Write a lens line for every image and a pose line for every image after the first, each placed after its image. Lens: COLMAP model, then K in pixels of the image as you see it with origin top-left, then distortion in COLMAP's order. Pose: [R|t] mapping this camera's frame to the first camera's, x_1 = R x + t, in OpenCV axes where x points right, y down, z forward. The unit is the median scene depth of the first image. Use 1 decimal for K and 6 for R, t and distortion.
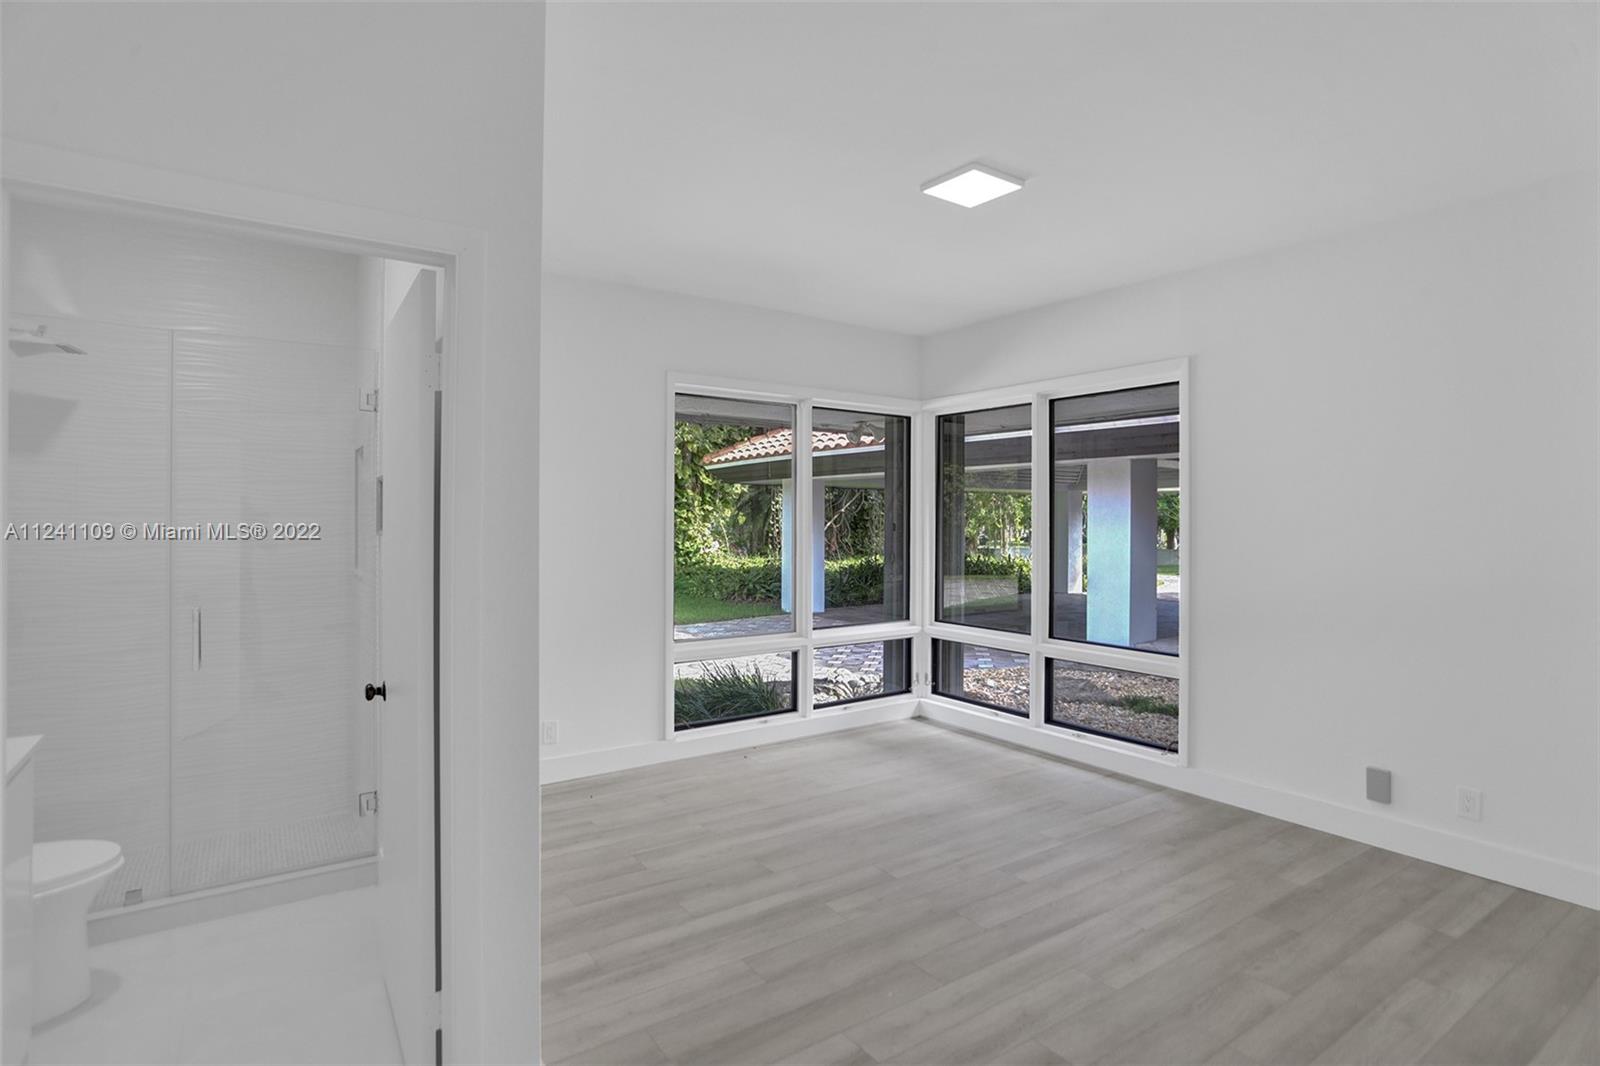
lens RADIAL K [[810.2, 0, 801.1], [0, 810.2, 523.8], [0, 0, 1]] dist [-0.031857, -0.001077]
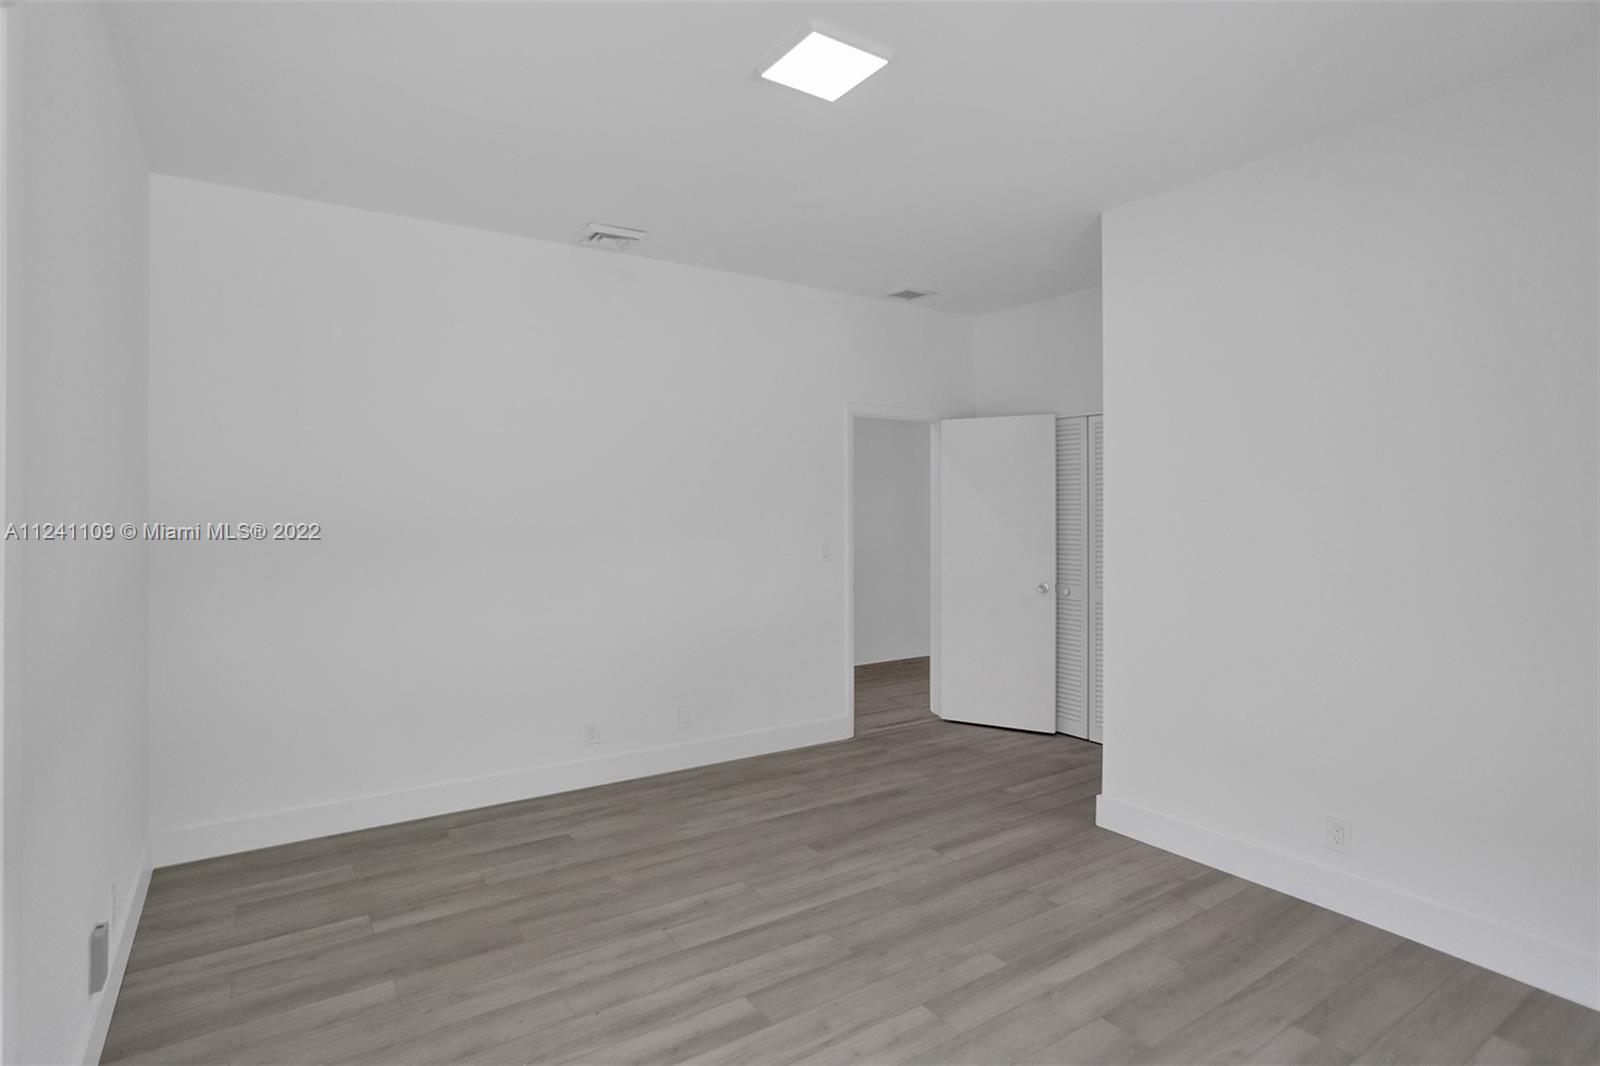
lens RADIAL K [[810.2, 0, 796.4], [0, 810.2, 518.3], [0, 0, 1]] dist [-0.031857, -0.001077]
pose [[-0.999830, -0.001923, 0.018349, 0.252451], [-0.001652, 0.999890, 0.014757, -0.005590], [-0.018375, 0.014724, -0.999723, 1.975036]]
